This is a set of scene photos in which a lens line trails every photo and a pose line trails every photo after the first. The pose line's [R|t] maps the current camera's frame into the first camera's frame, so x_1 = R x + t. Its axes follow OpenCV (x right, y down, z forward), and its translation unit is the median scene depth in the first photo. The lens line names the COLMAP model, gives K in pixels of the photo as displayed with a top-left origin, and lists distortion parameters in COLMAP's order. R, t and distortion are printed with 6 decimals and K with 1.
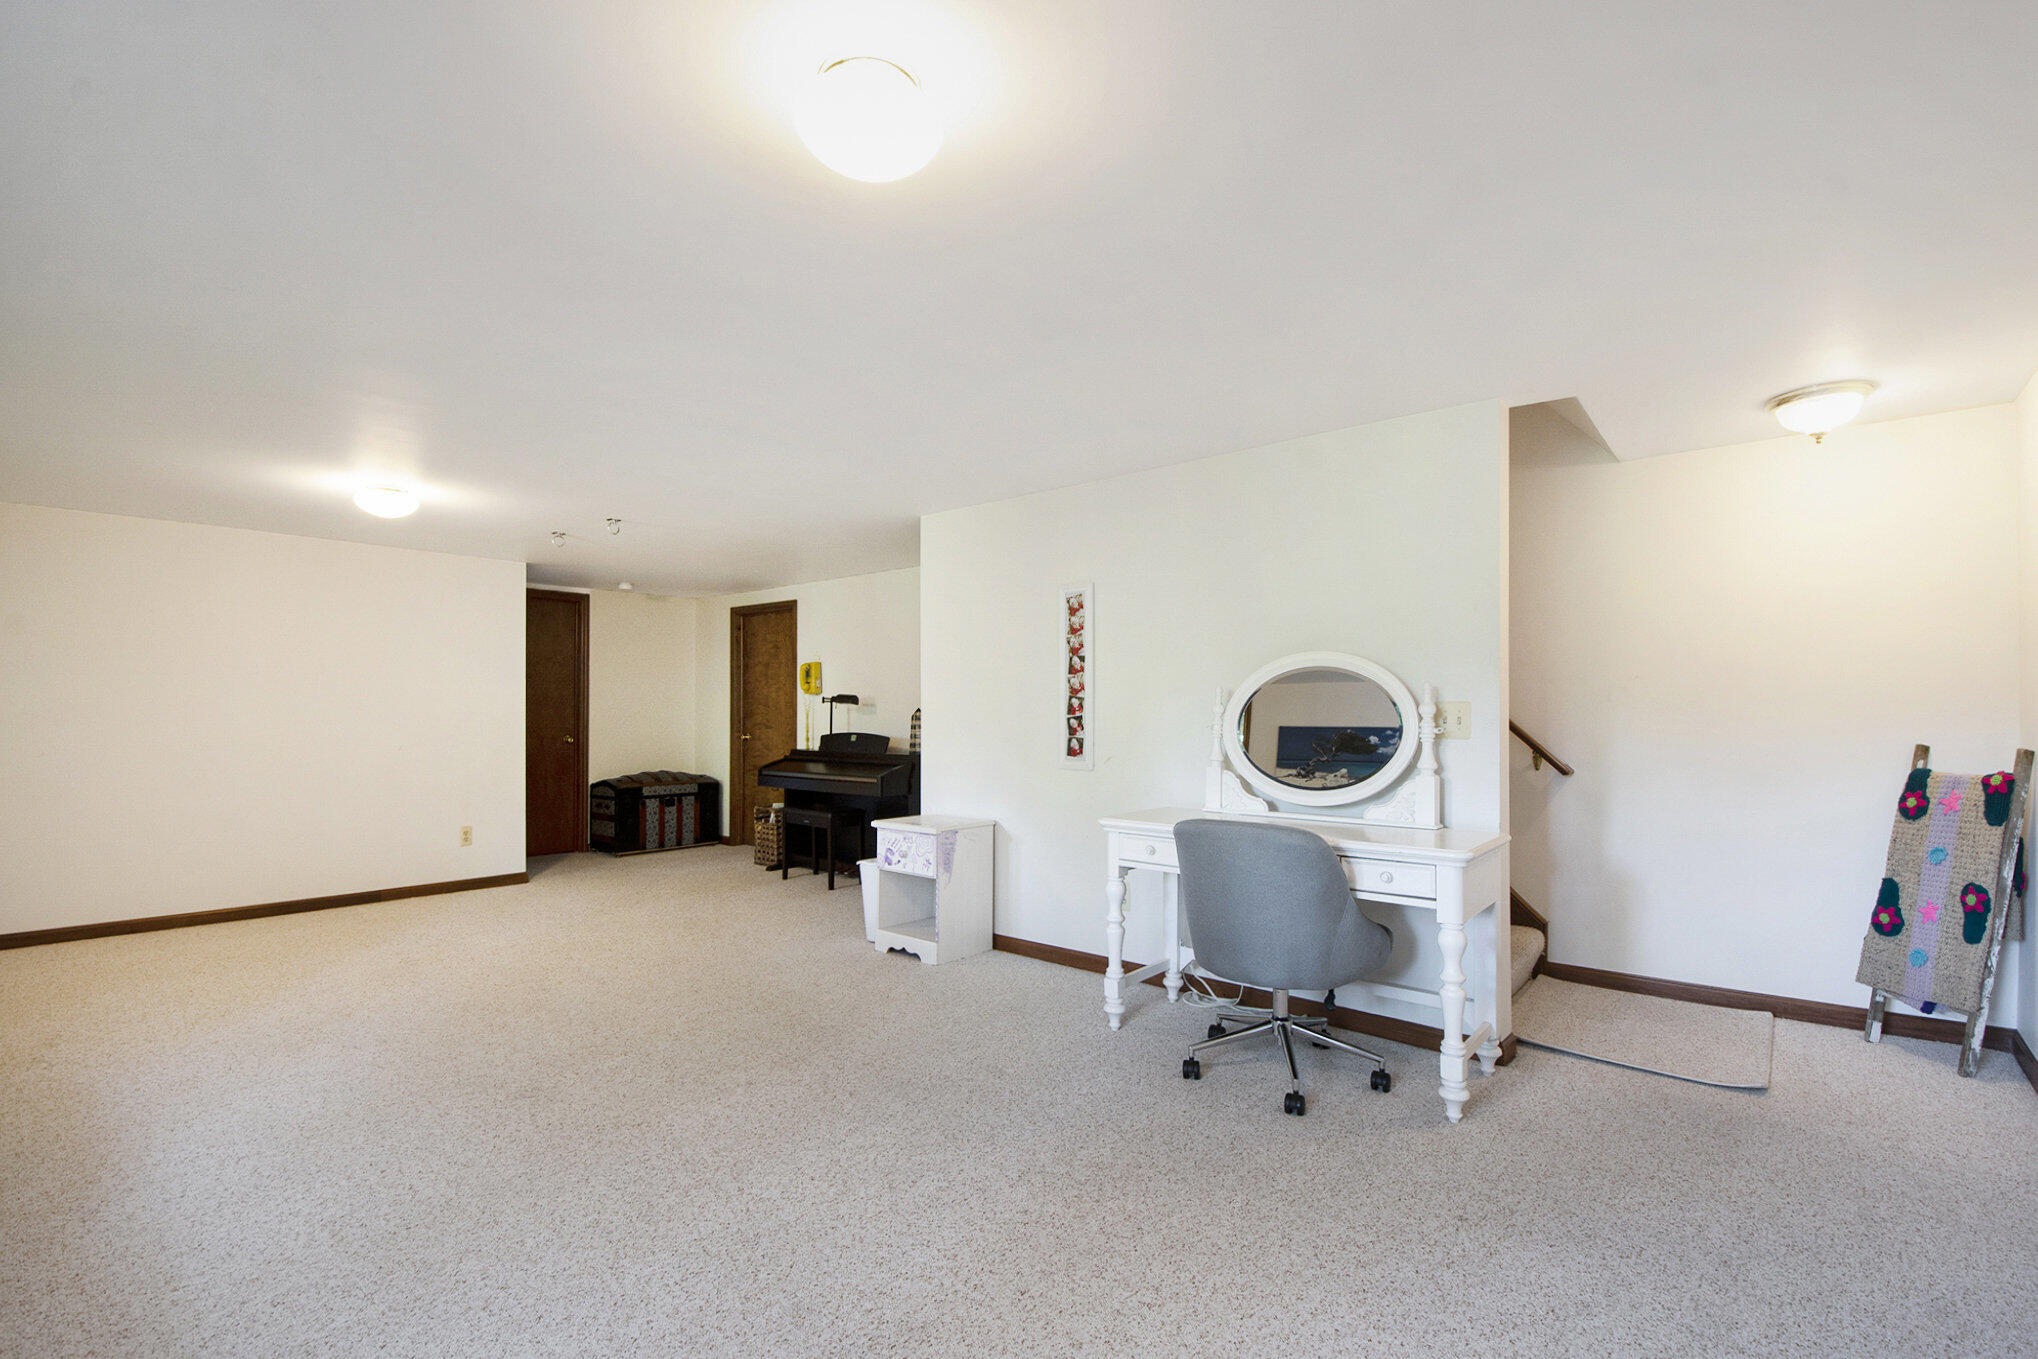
lens RADIAL K [[899.0, 0, 1020.1], [0, 899.0, 704.6], [0, 0, 1]] dist [0.002200, -0.012076]
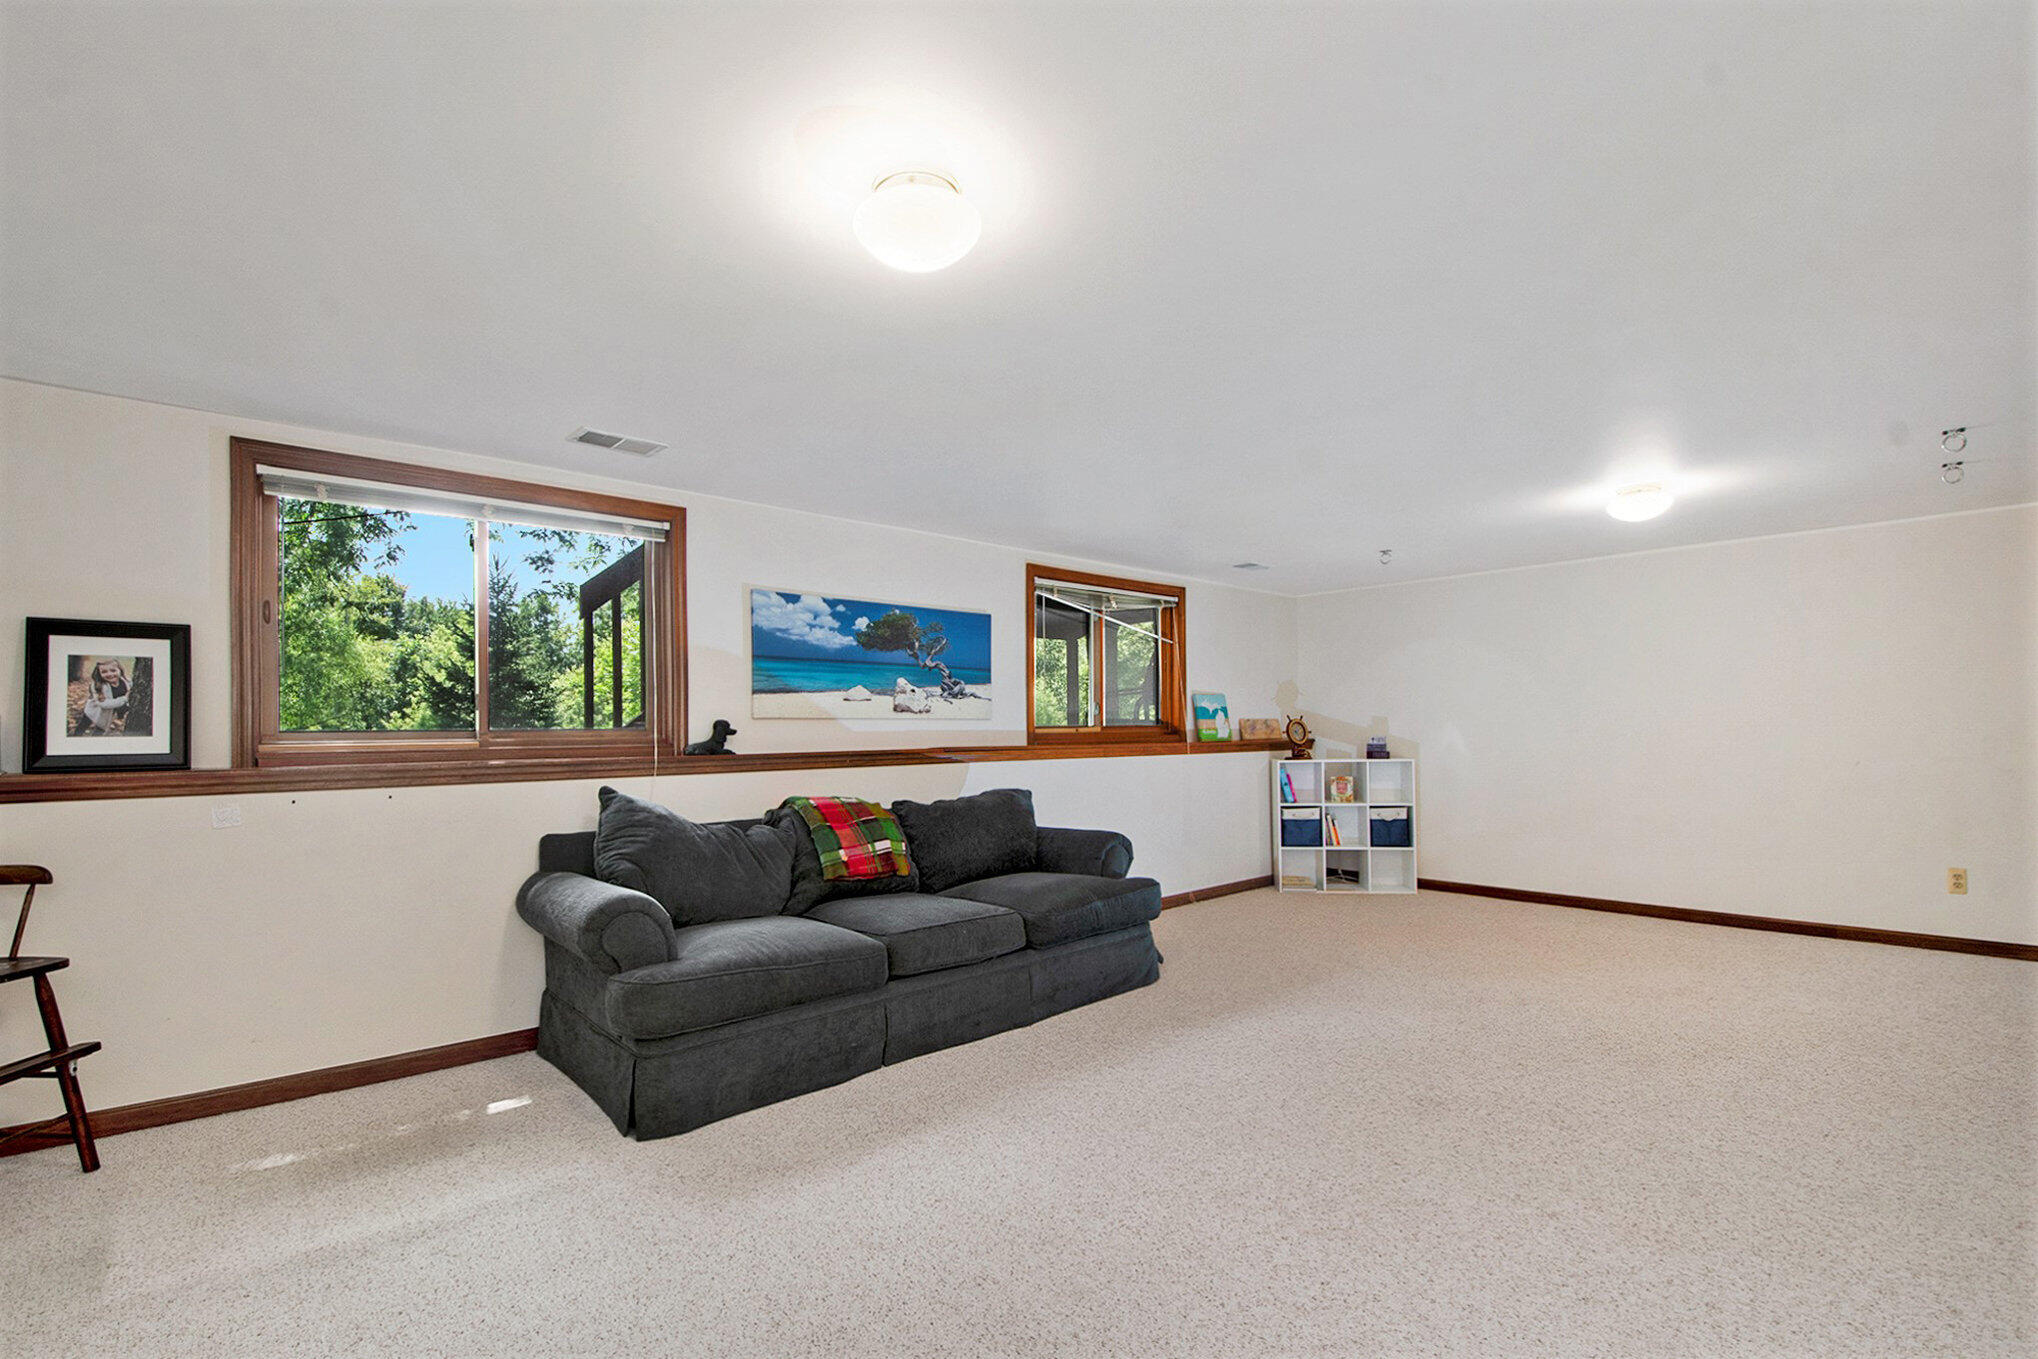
lens RADIAL K [[855.2, 0, 981.3], [0, 855.2, 733.0], [0, 0, 1]] dist [-0.001743, -0.000240]
pose [[-0.131383, -0.003283, -0.991326, 0.313639], [0.027943, 0.999585, -0.007014, 0.004345], [0.990938, -0.028623, -0.131237, 0.413844]]
